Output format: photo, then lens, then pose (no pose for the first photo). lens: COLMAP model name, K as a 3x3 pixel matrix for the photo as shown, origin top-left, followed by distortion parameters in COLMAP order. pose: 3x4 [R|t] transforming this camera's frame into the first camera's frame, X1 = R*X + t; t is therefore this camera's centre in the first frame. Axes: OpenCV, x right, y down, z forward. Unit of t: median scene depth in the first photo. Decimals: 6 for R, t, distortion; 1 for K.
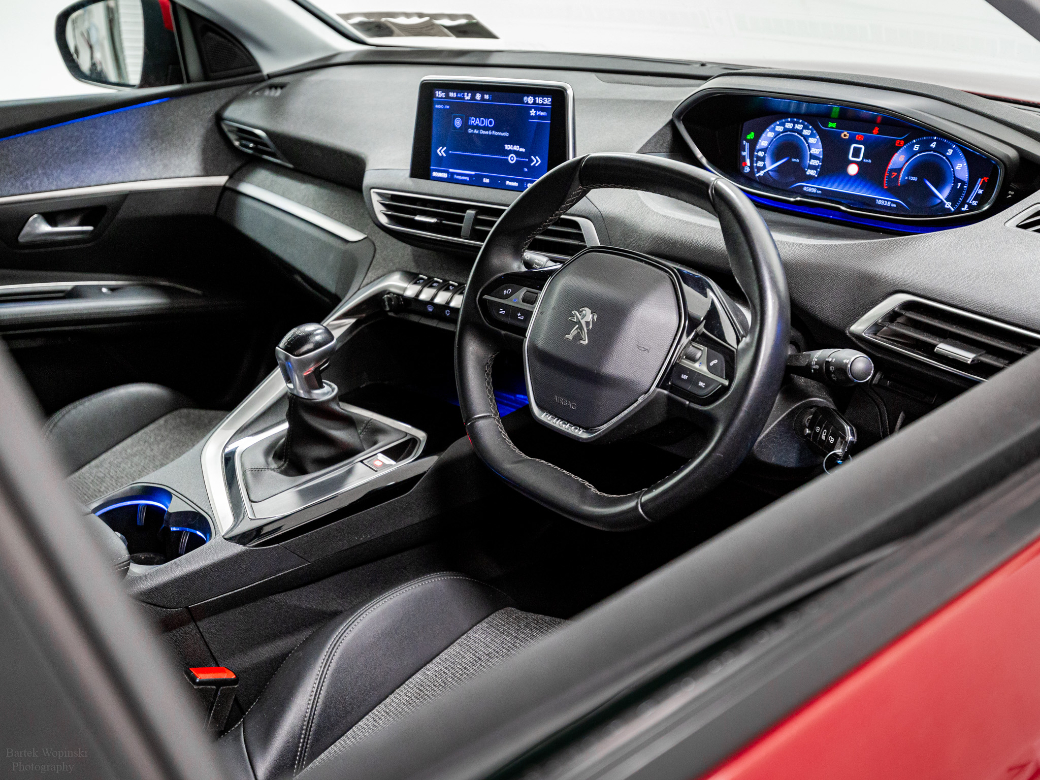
lens RADIAL K [[1094.8, 0, 519.1], [0, 1094.8, 382.4], [0, 0, 1]] dist [-0.019988, 0.000000]
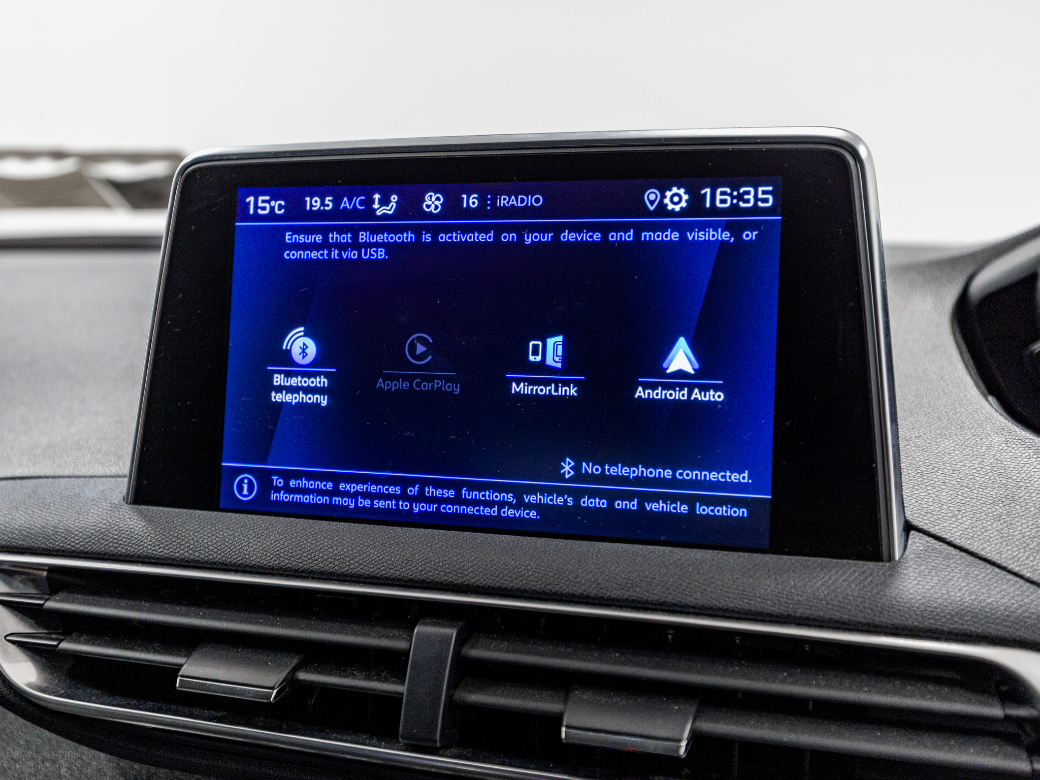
lens RADIAL K [[1094.8, 0, 515.1], [0, 1094.8, 385.0], [0, 0, 1]] dist [-0.019988, 0.000000]
pose [[0.923201, 0.002910, 0.384307, -0.123089], [0.104618, 0.960306, -0.258589, -0.143540], [-0.369805, 0.278935, 0.886250, 0.757654]]
